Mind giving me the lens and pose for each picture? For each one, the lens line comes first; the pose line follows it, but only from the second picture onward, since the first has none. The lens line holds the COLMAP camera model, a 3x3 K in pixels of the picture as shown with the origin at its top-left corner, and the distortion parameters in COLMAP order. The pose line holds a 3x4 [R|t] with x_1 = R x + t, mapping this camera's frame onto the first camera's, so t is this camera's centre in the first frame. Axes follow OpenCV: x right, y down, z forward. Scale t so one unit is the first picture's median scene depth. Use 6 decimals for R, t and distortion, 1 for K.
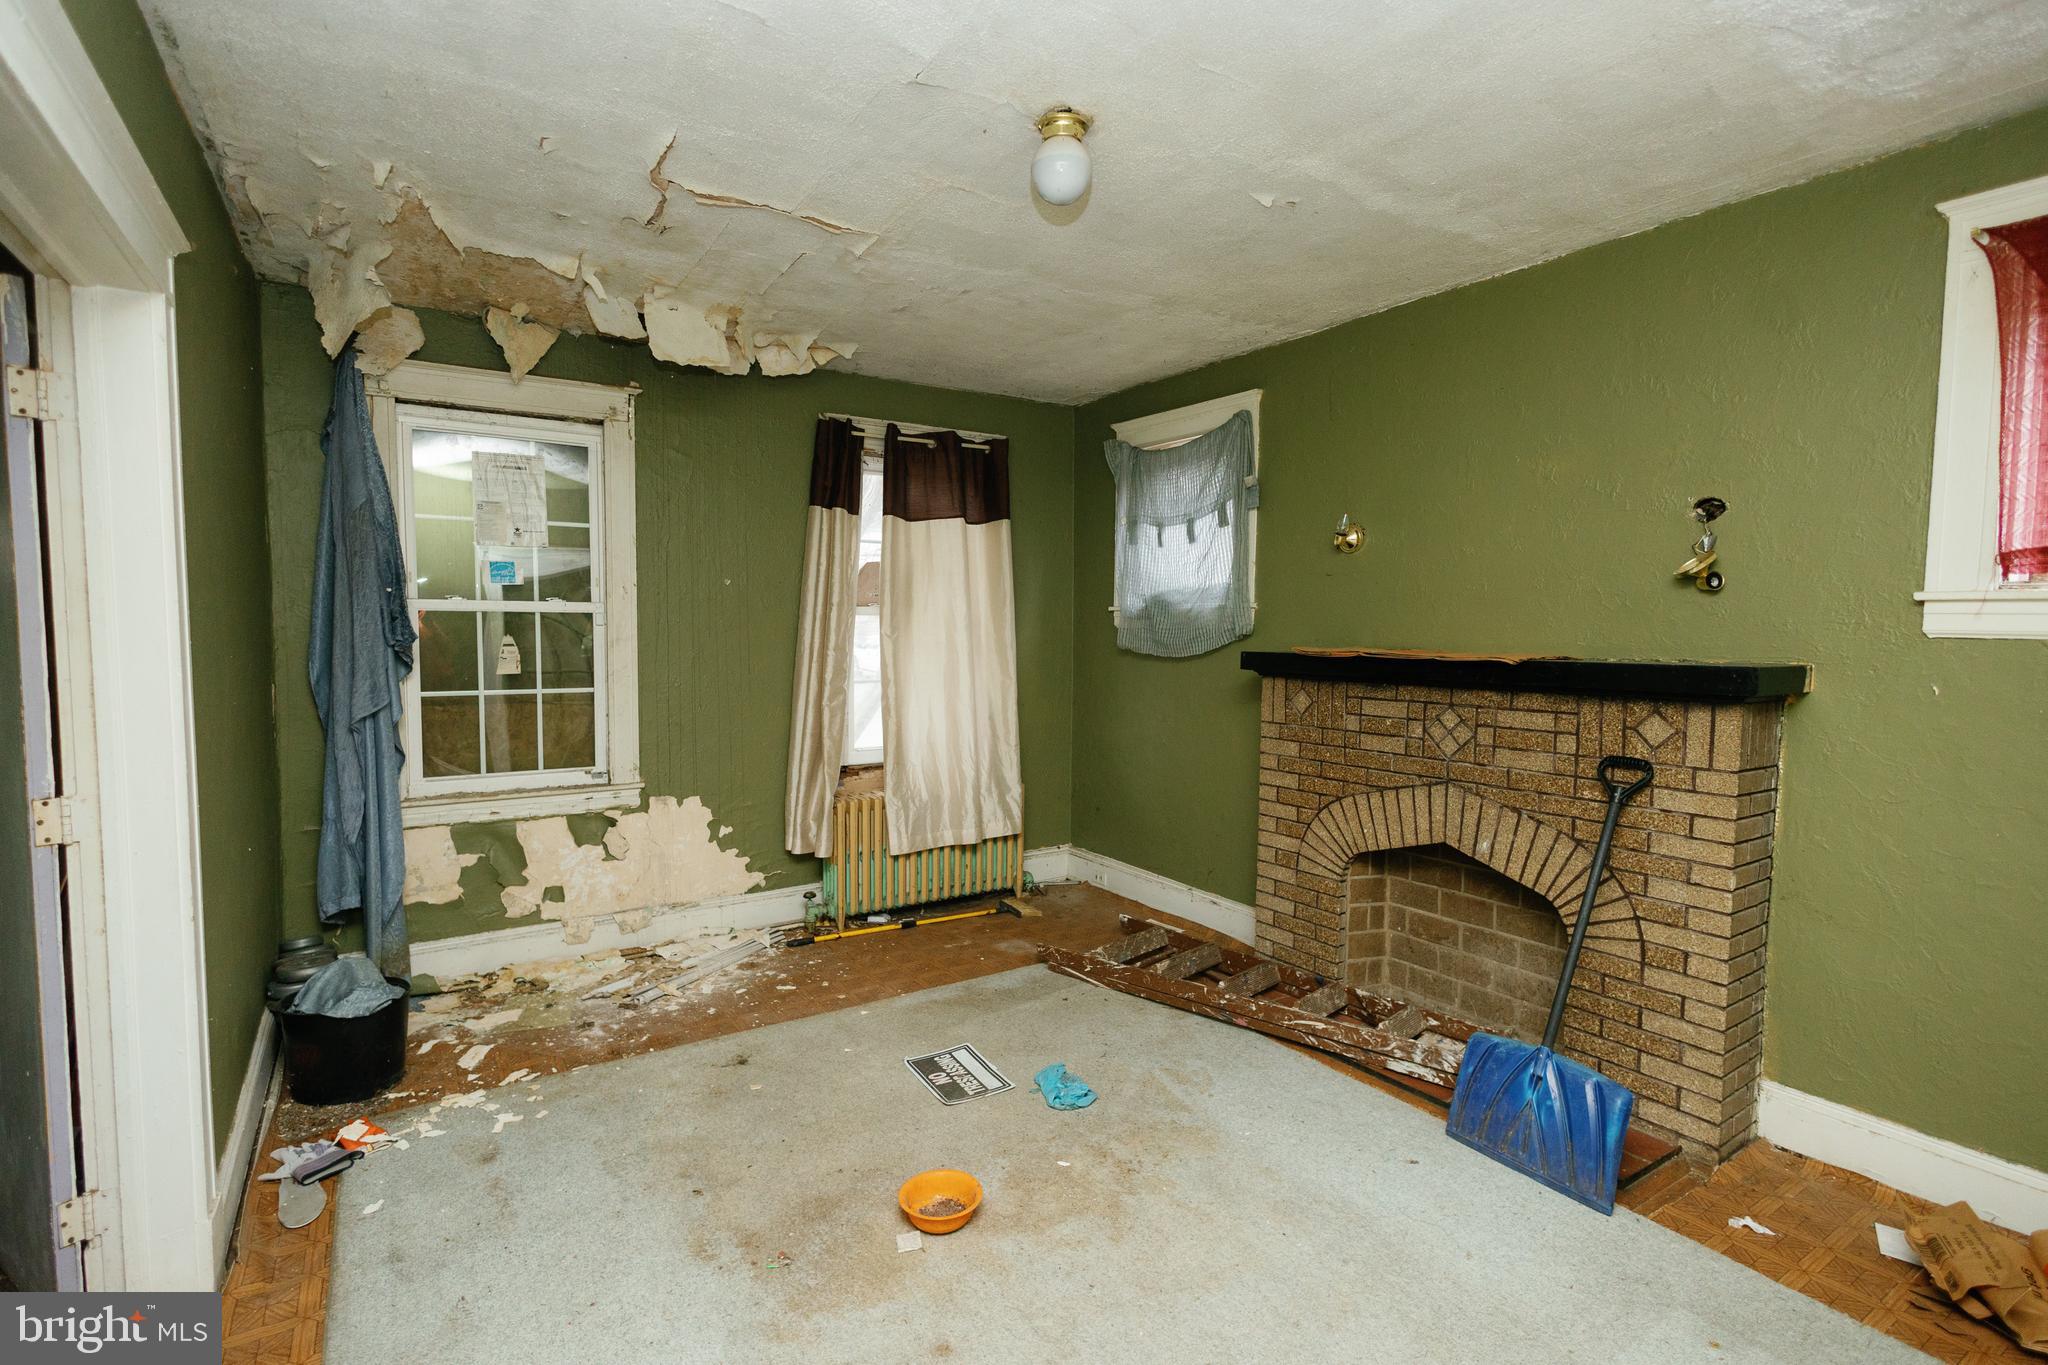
lens RADIAL K [[976.6, 0, 1024.0], [0, 976.6, 682.5], [0, 0, 1]] dist [0.014902, -0.006258]
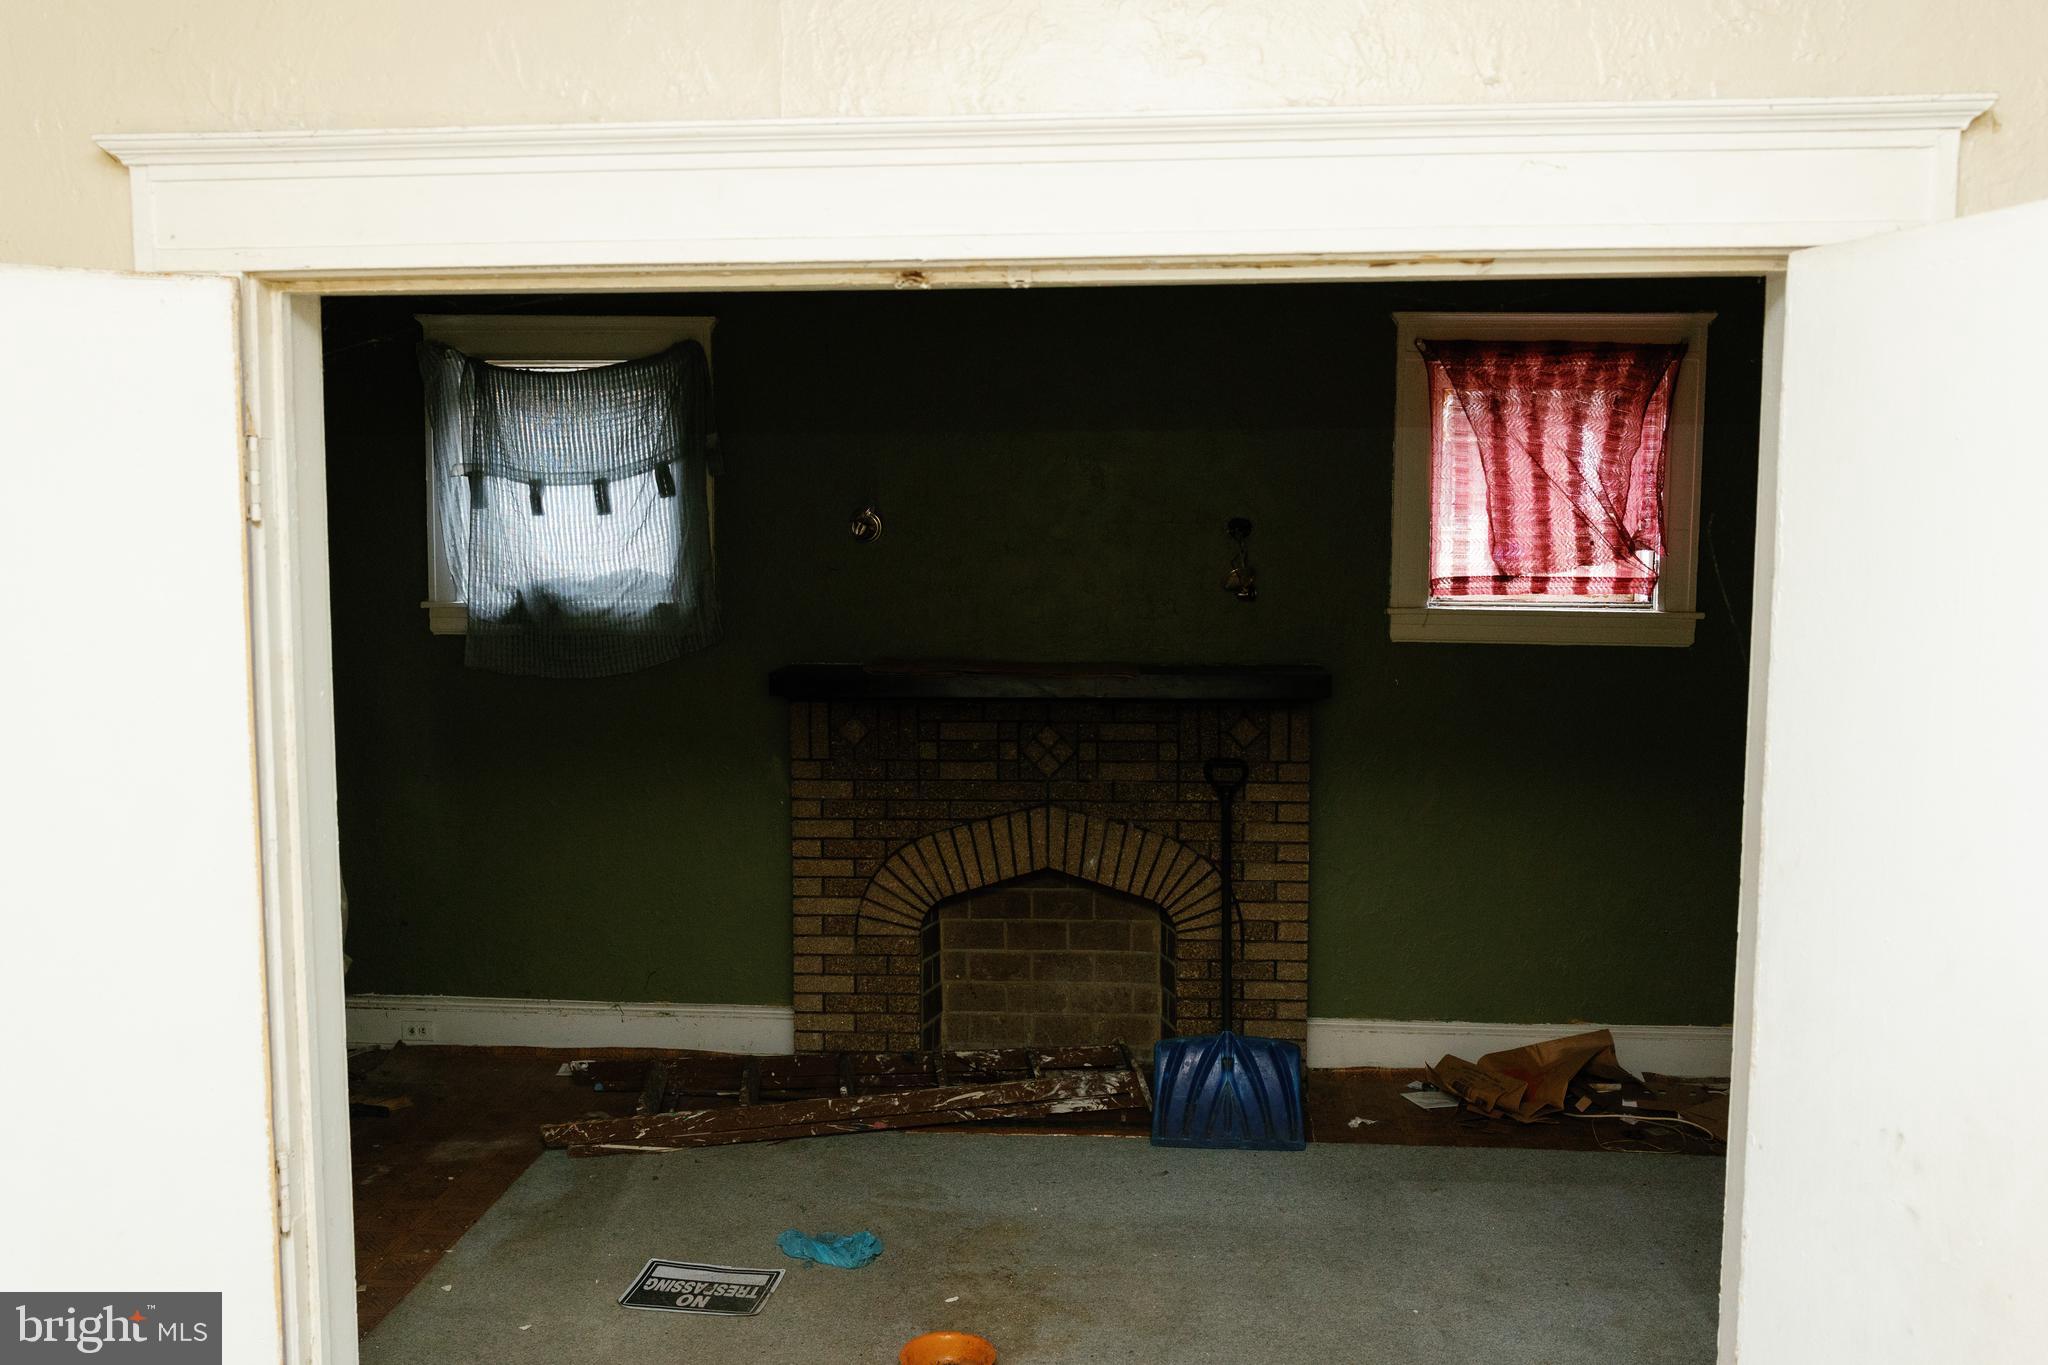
lens RADIAL K [[1826.6, 0, 1020.5], [0, 1826.6, 642.9], [0, 0, 1]] dist [0.067366, -0.262409]
pose [[0.578507, -0.068427, 0.812802, -0.996995], [0.045895, 0.997627, 0.051321, -0.143459], [-0.814385, 0.007614, 0.580275, -0.003902]]
